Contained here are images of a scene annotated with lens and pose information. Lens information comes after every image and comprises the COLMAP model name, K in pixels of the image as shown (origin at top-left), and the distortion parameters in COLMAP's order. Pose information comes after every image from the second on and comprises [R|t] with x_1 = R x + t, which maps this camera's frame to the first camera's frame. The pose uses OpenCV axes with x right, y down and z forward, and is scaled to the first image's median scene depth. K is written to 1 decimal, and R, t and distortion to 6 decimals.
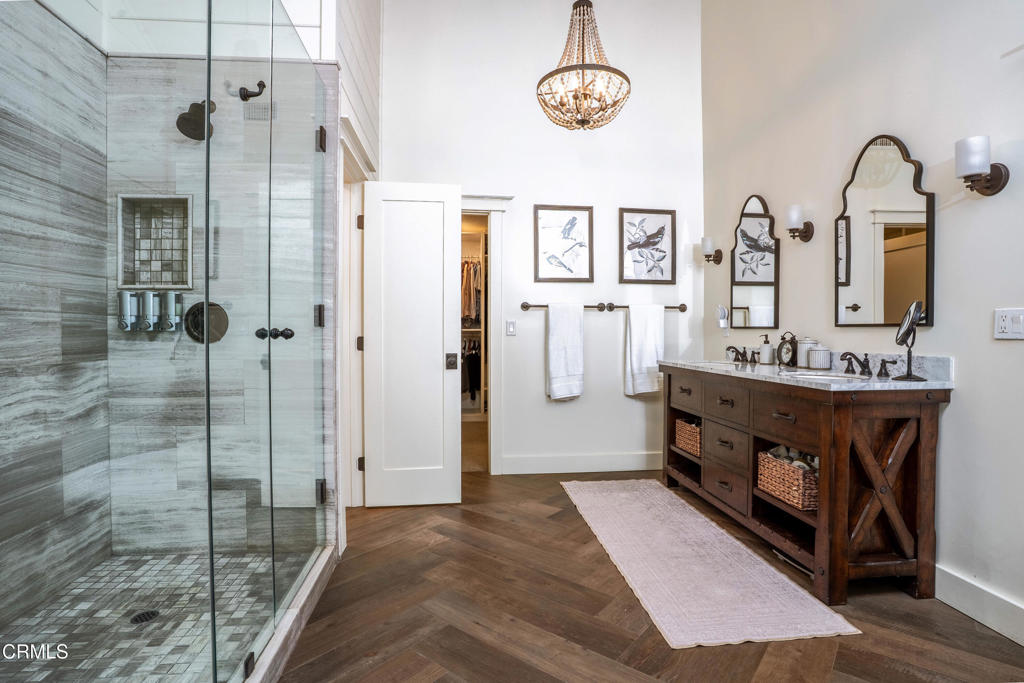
lens RADIAL K [[512.5, 0, 516.9], [0, 512.5, 340.0], [0, 0, 1]] dist [-0.098699, 0.041253]
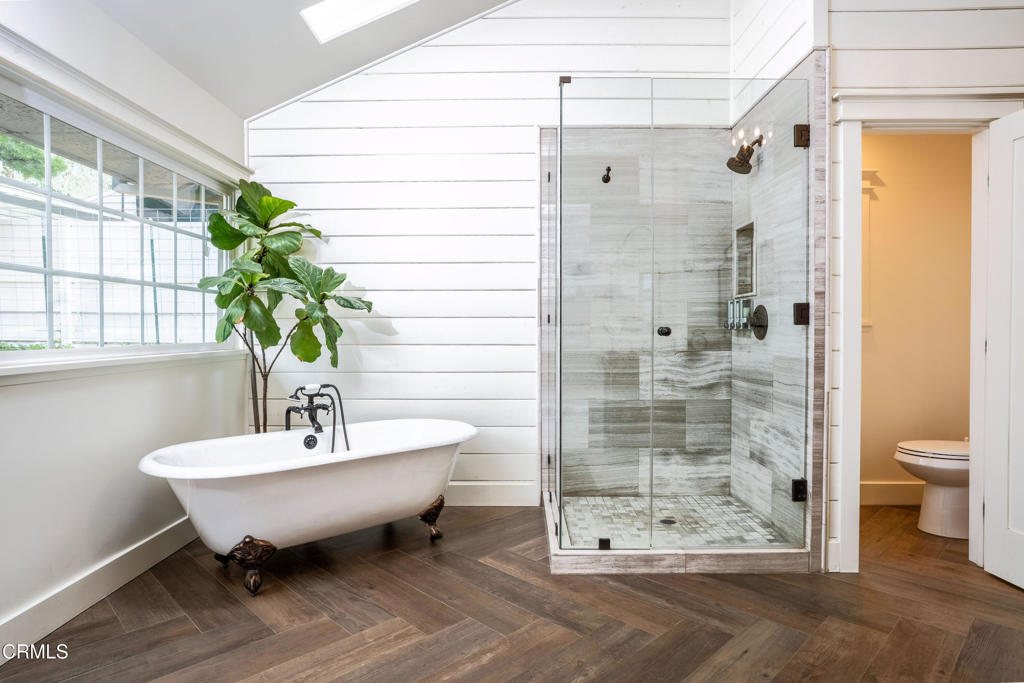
lens RADIAL K [[583.1, 0, 512.0], [0, 583.1, 341.5], [0, 0, 1]] dist [-0.050774, 0.002048]
pose [[-0.125457, 0.016819, -0.991956, 0.618592], [-0.016158, 0.999689, 0.018994, -0.004594], [0.991967, 0.018411, -0.125146, 0.435999]]
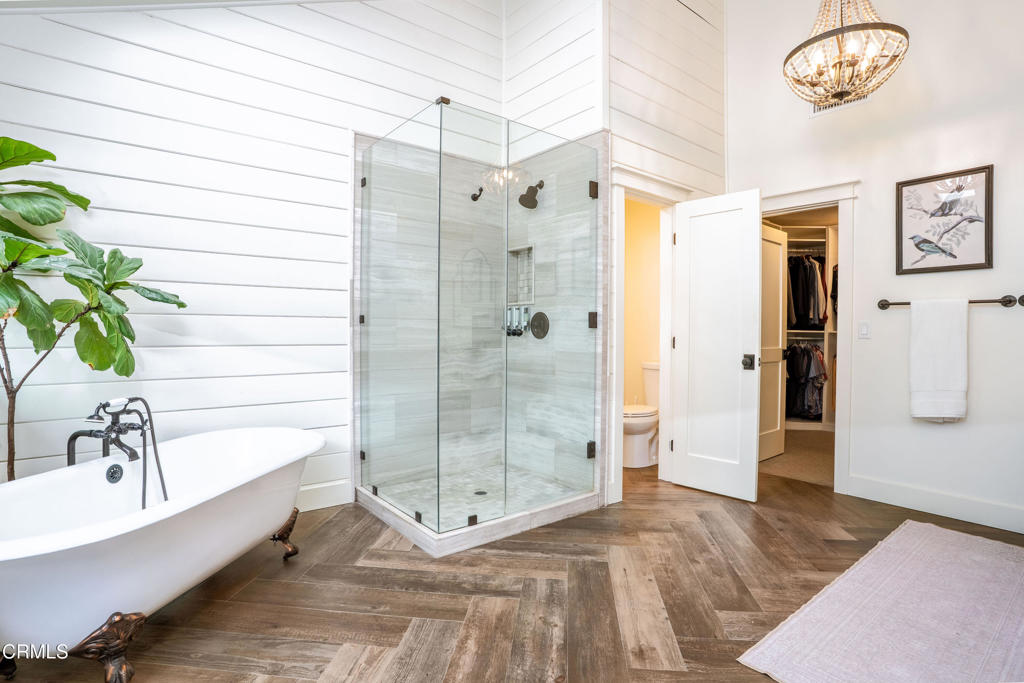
lens RADIAL K [[512.5, 0, 516.9], [0, 512.5, 340.0], [0, 0, 1]] dist [-0.098699, 0.041253]
pose [[0.536797, 0.016716, -0.843546, 0.504299], [-0.020558, 0.999766, 0.006729, 0.000221], [0.843461, 0.013729, 0.537016, 0.066931]]
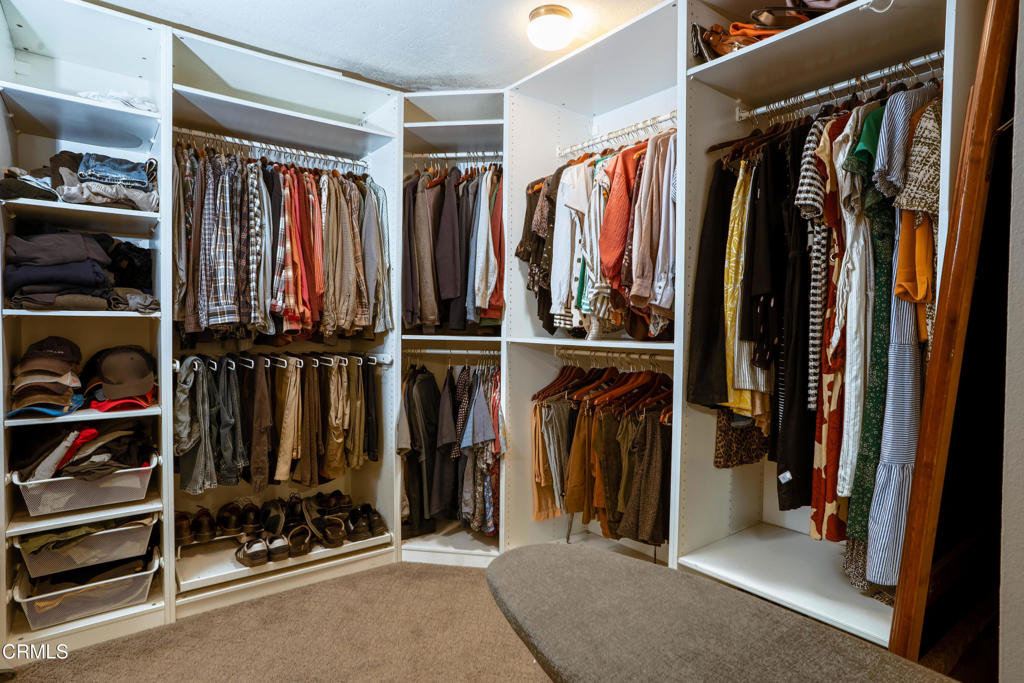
lens RADIAL K [[549.4, 0, 512.0], [0, 549.4, 341.5], [0, 0, 1]] dist [-0.001114, -0.000306]
pose [[0.513270, 0.030612, -0.857681, 0.293669], [-0.022318, 0.999502, 0.022317, -0.058249], [0.857937, 0.007687, 0.513697, 1.639669]]
